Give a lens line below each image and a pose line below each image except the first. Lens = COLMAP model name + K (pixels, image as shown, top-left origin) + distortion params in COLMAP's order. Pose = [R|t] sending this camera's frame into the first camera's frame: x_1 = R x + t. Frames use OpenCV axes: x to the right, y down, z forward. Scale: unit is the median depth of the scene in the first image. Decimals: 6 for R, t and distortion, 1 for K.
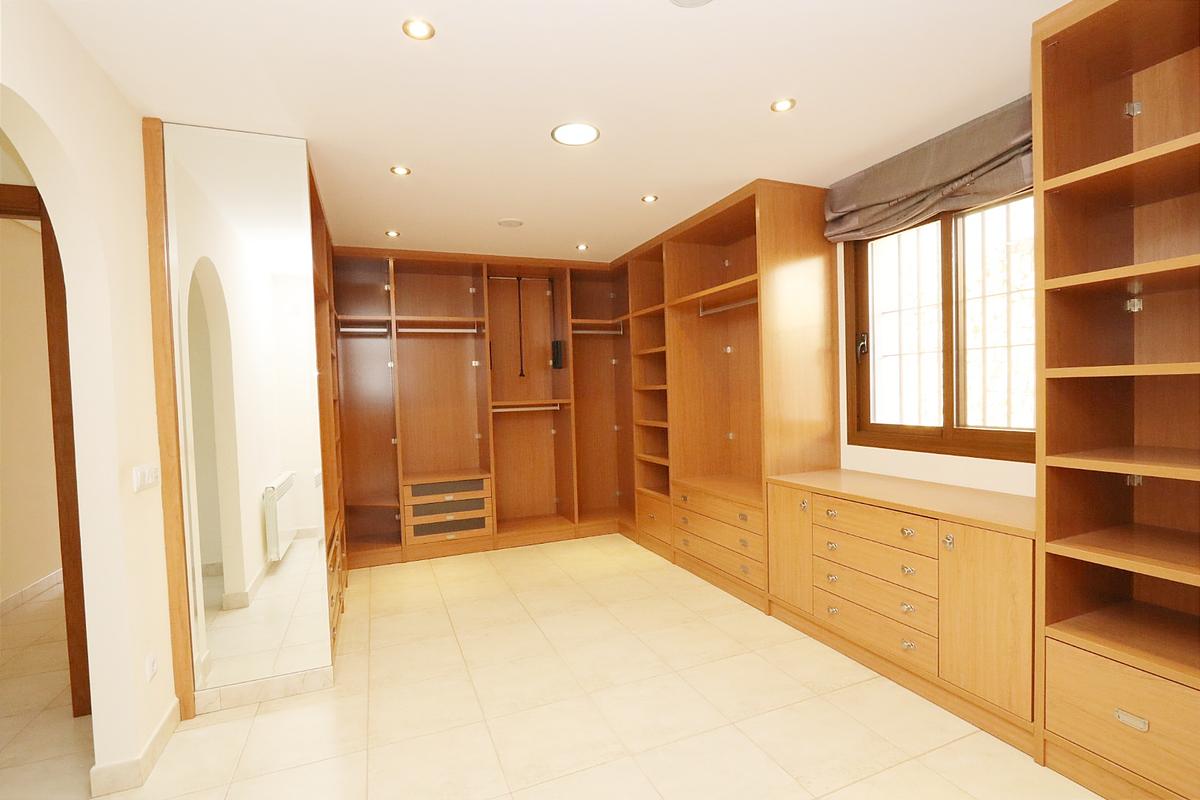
lens RADIAL K [[551.4, 0, 602.4], [0, 551.4, 402.7], [0, 0, 1]] dist [-0.004338, 0.000016]
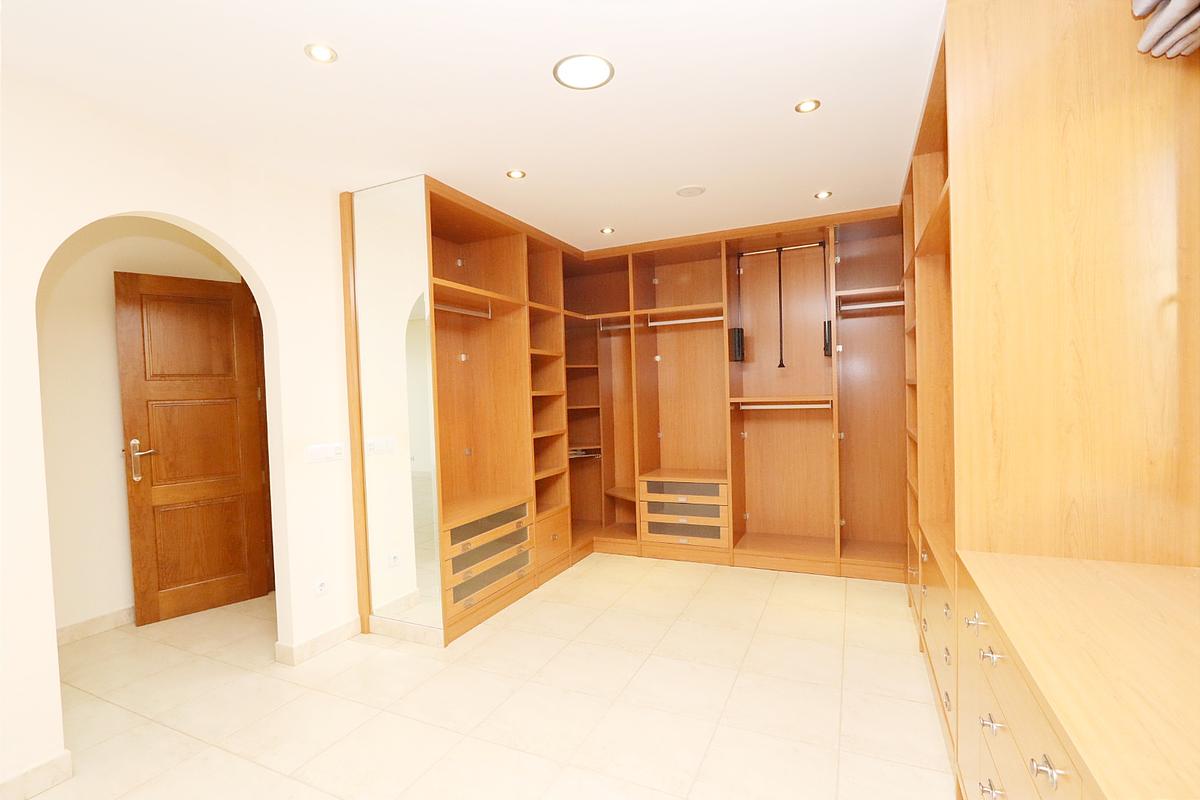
lens RADIAL K [[551.4, 0, 601.2], [0, 551.4, 401.3], [0, 0, 1]] dist [-0.004338, 0.000016]
pose [[0.677821, 0.020297, -0.734947, 0.315041], [-0.007569, 0.999759, 0.020630, -0.012794], [0.735188, -0.008420, 0.677811, 0.262381]]
